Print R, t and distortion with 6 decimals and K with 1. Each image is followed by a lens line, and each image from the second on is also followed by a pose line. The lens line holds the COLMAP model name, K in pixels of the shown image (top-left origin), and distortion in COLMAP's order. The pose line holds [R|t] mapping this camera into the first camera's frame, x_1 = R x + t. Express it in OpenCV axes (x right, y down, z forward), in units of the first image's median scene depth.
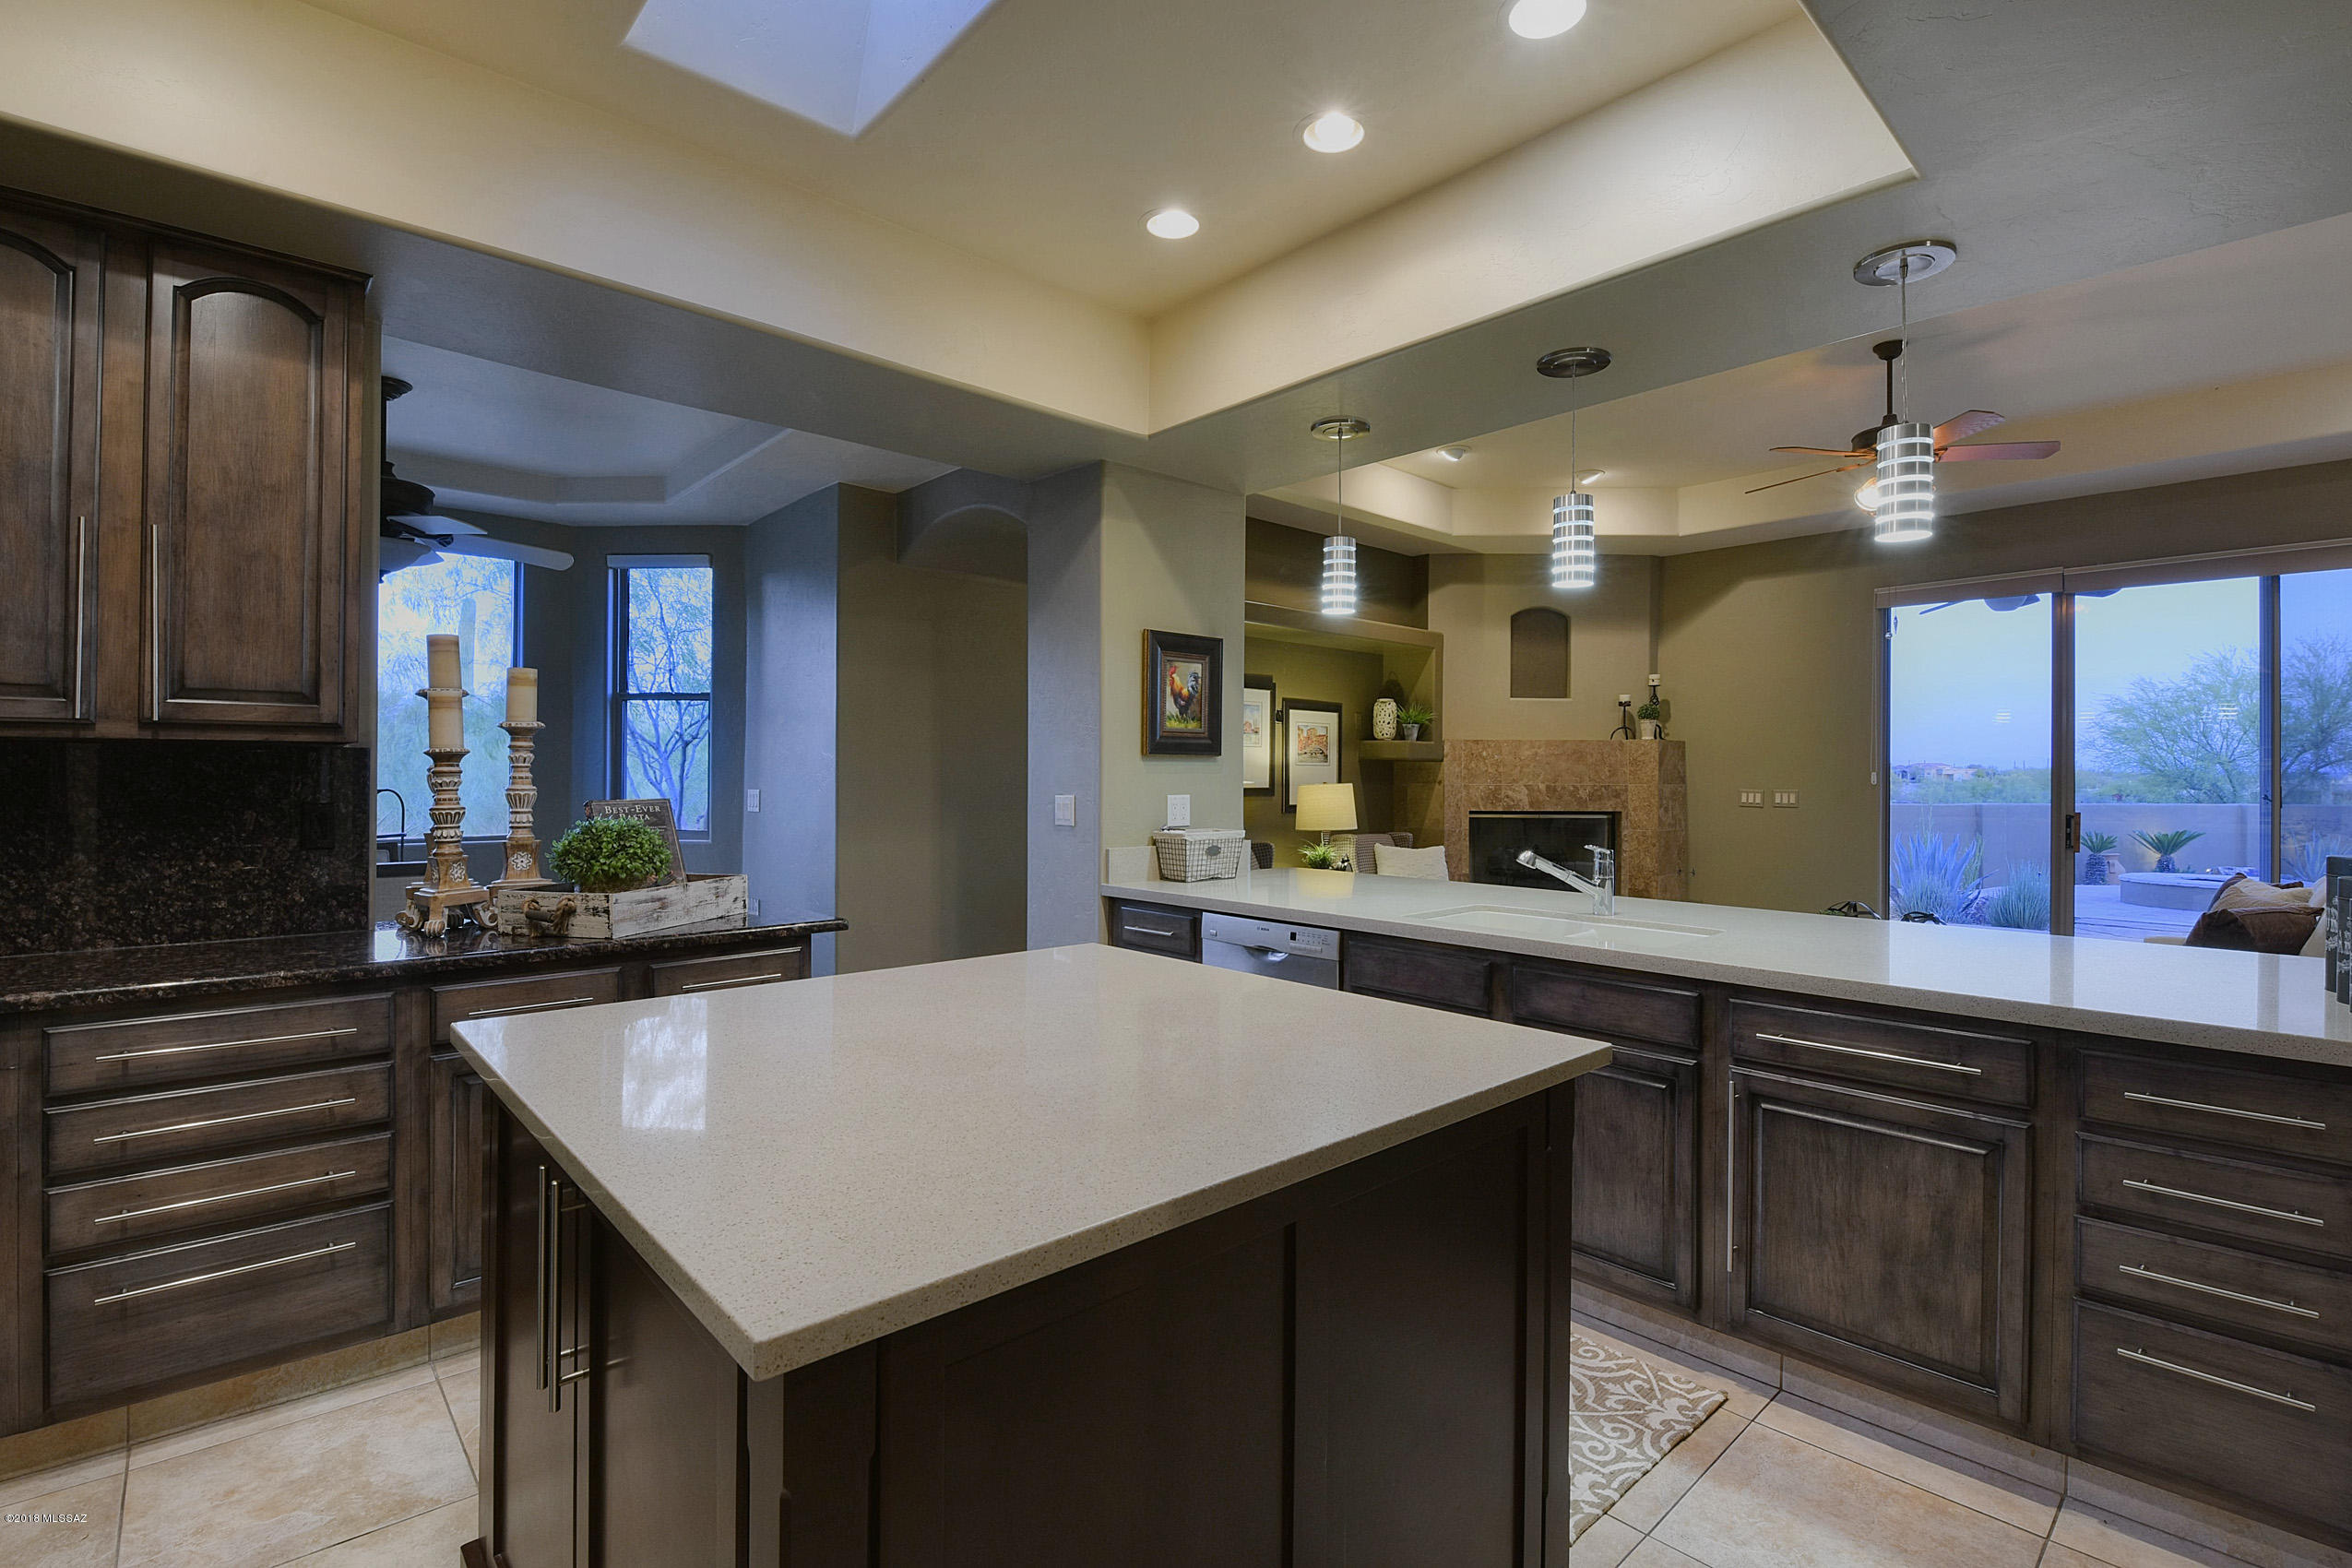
lens RADIAL K [[1078.9, 0, 1276.2], [0, 1078.9, 762.8], [0, 0, 1]] dist [-0.000285, -0.000112]
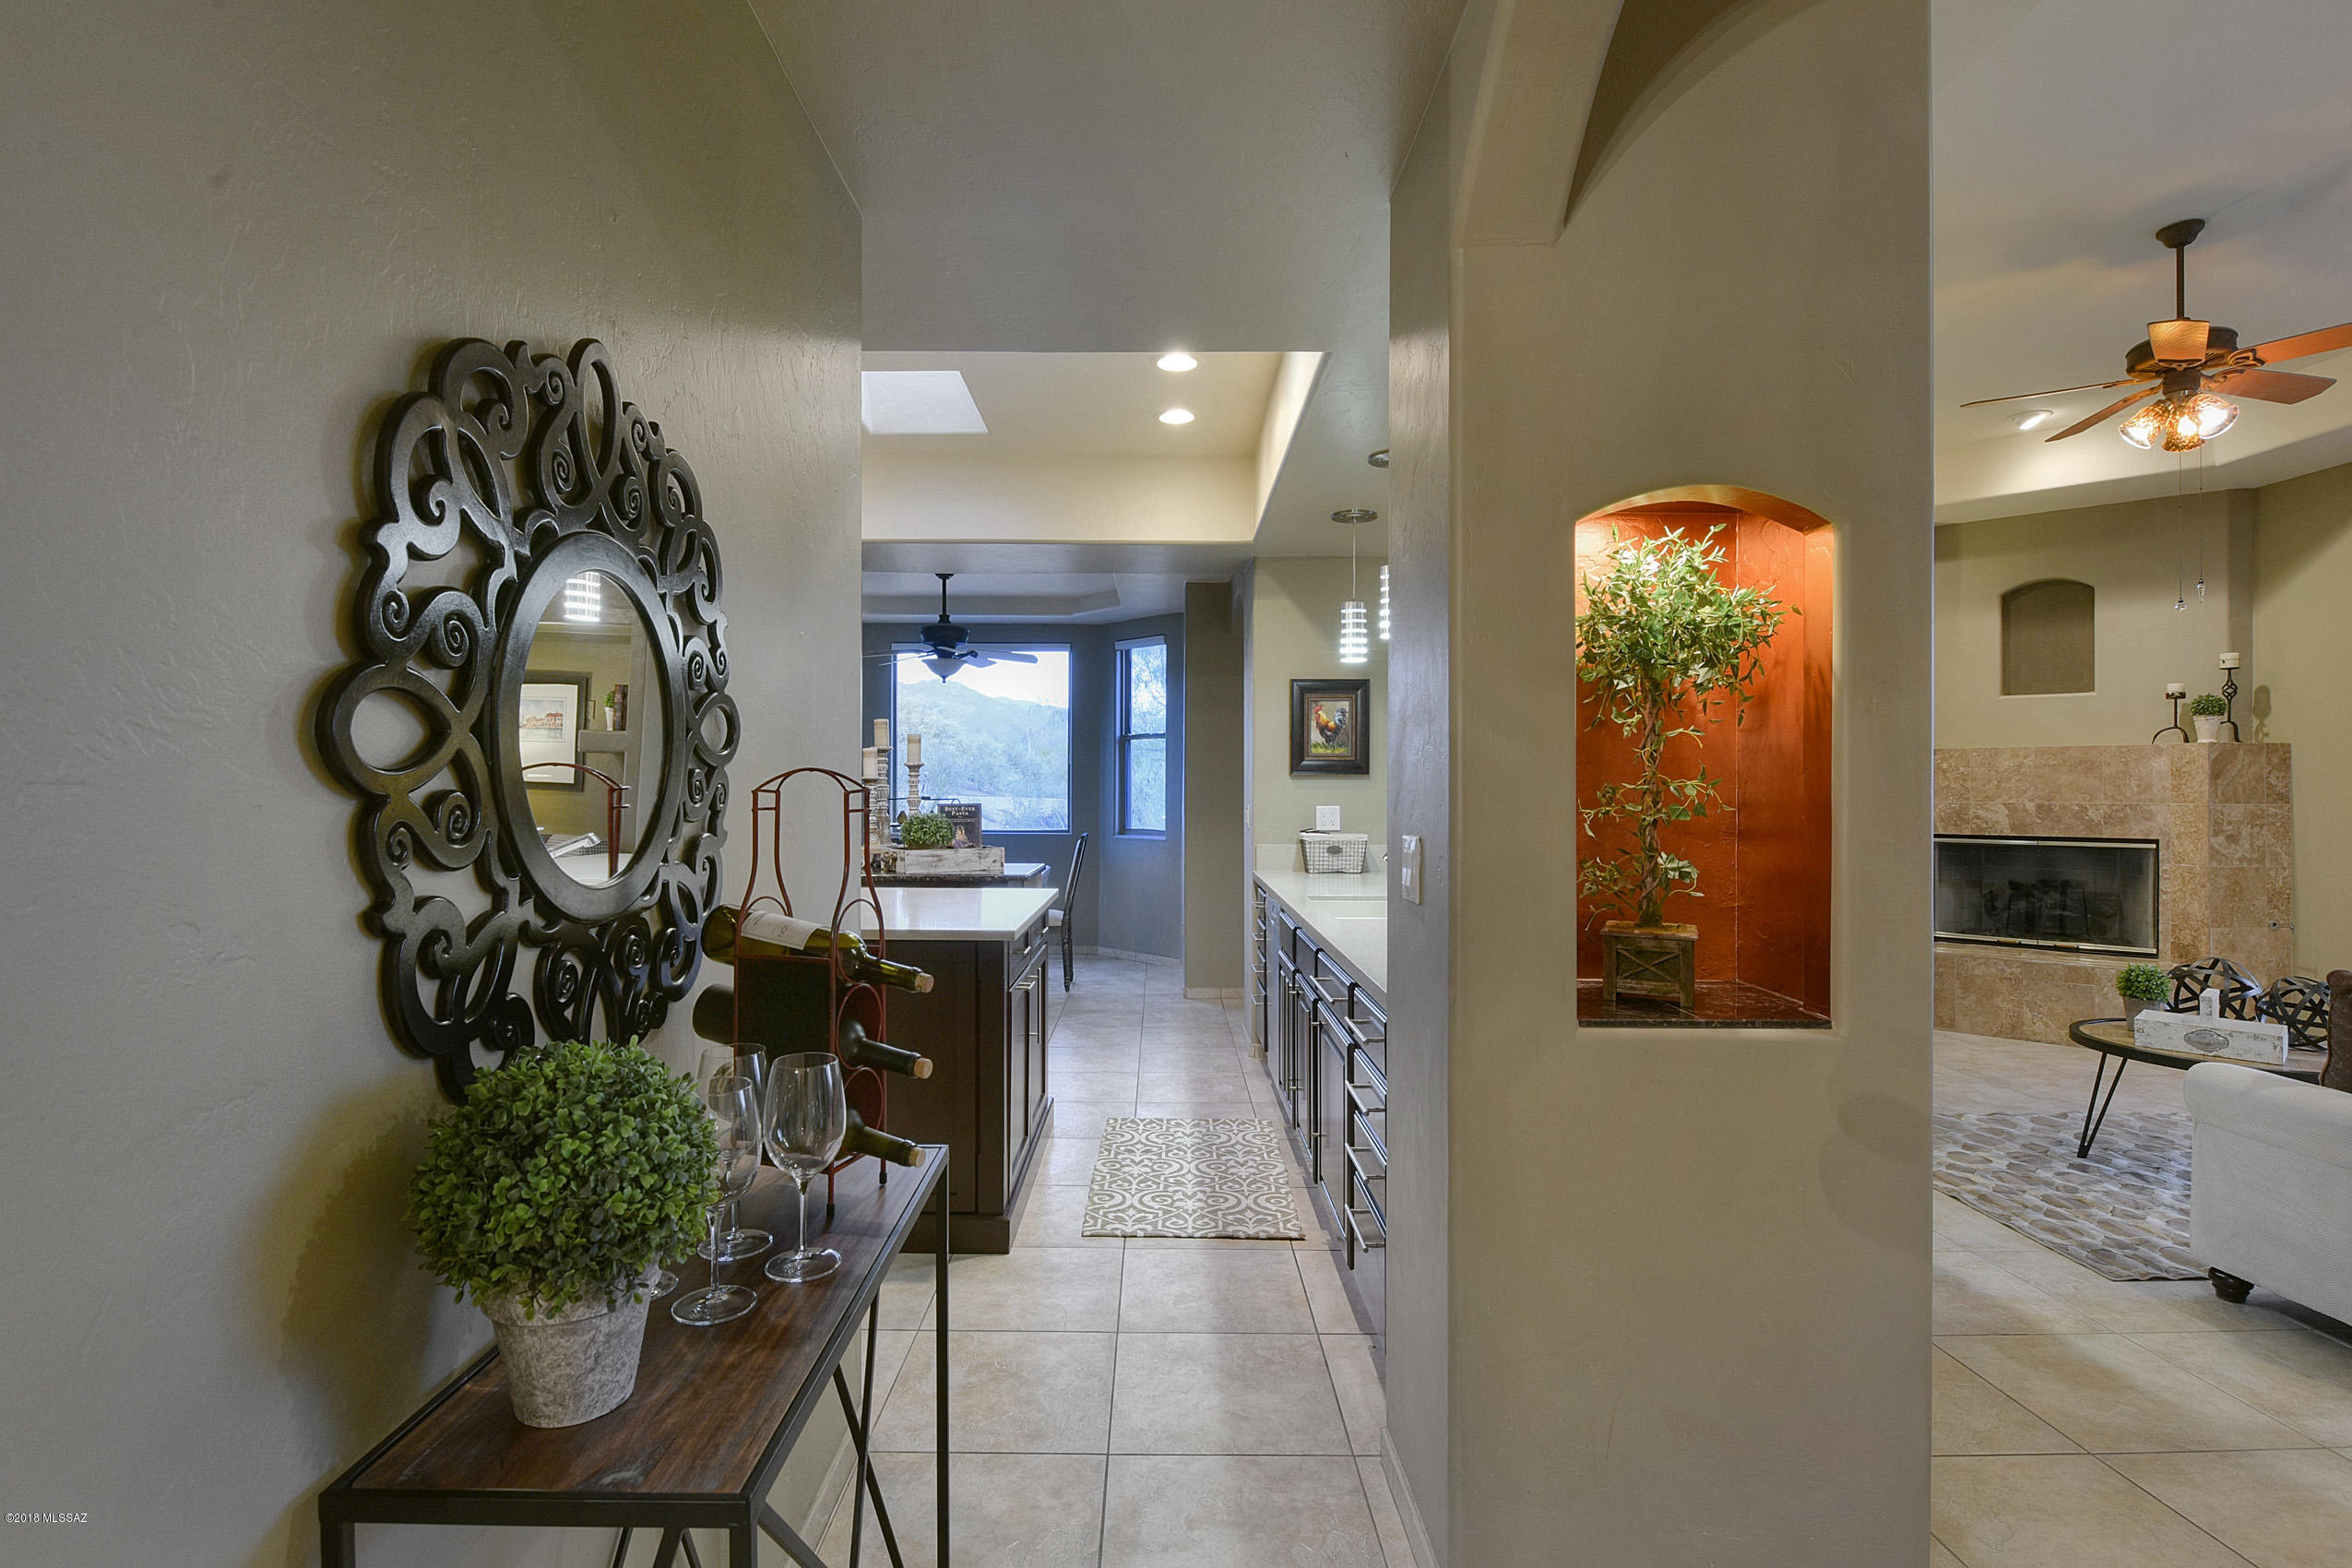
lens RADIAL K [[1149.9, 0, 1182.5], [0, 1149.9, 785.7], [0, 0, 1]] dist [0.000794, -0.012136]
pose [[0.718767, -0.005038, -0.695233, 0.396499], [0.007690, 0.999970, 0.000704, 0.001984], [0.695209, -0.005852, 0.718784, -0.048370]]
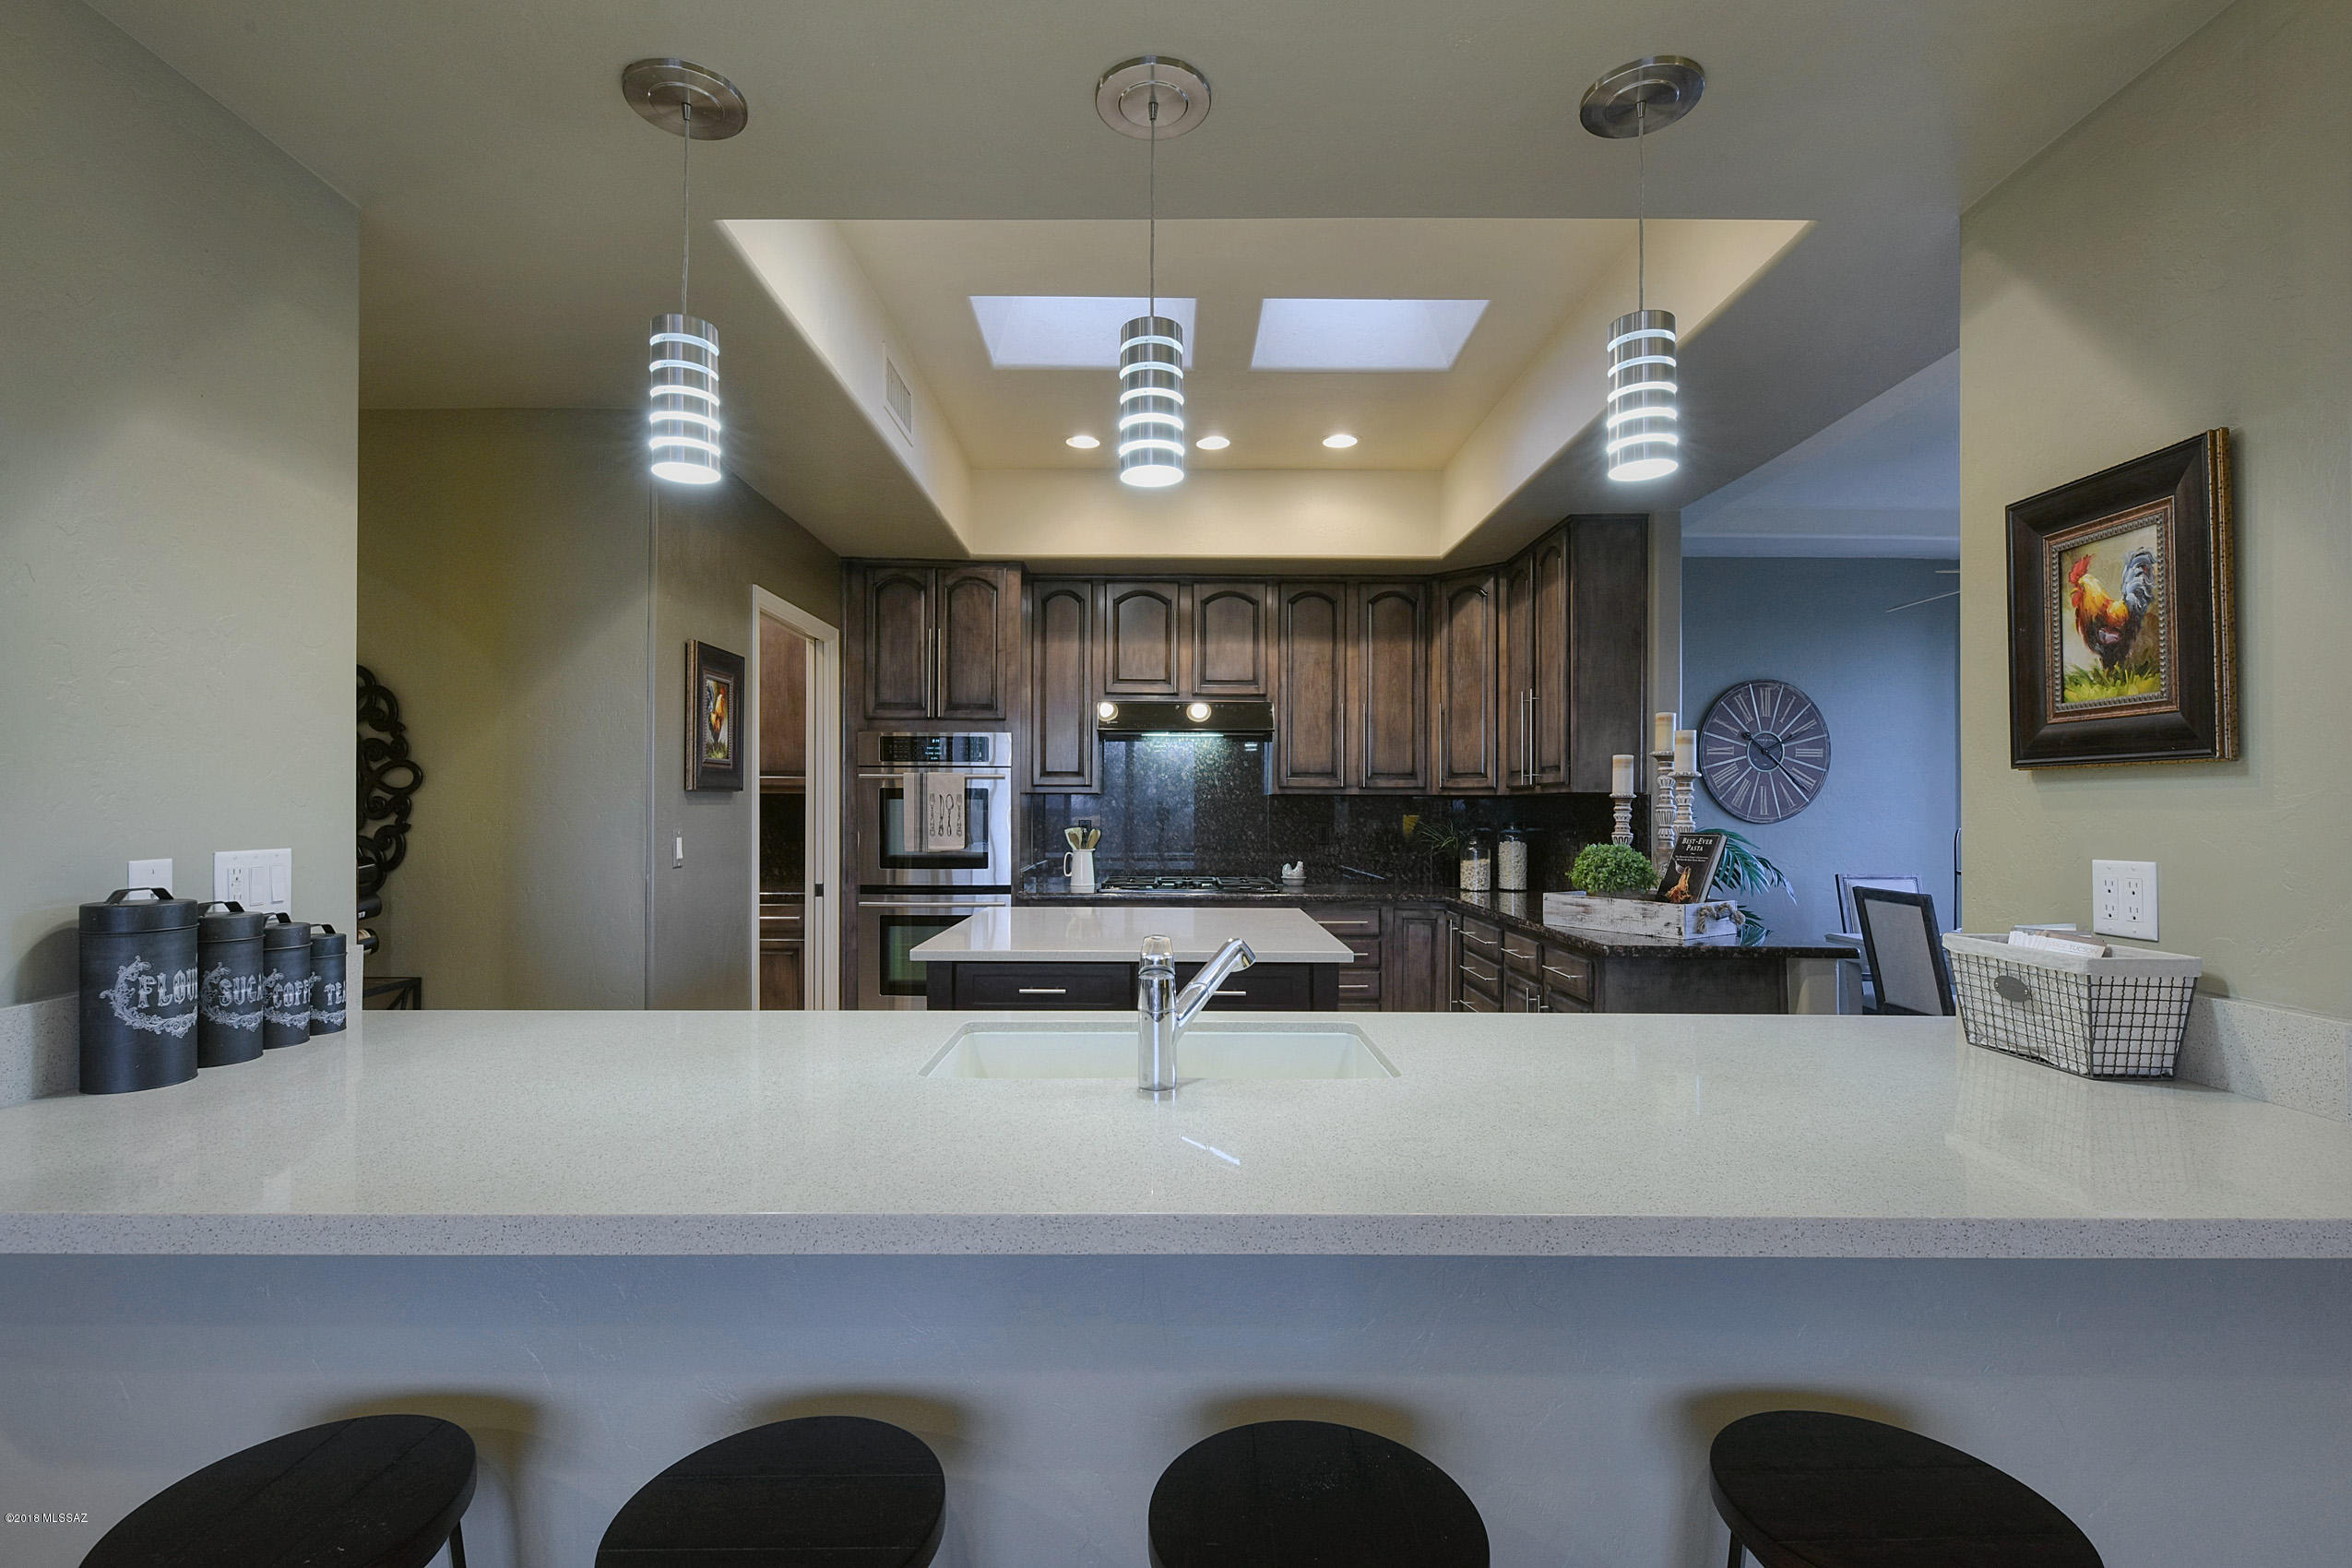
lens RADIAL K [[1060.7, 0, 1189.3], [0, 1060.7, 779.4], [0, 0, 1]] dist [-0.002522, -0.008599]
pose [[-0.721698, -0.028502, -0.691621, 0.243118], [0.000002, 0.999152, -0.041177, 0.008470], [0.692208, -0.029719, -0.721086, 0.570155]]
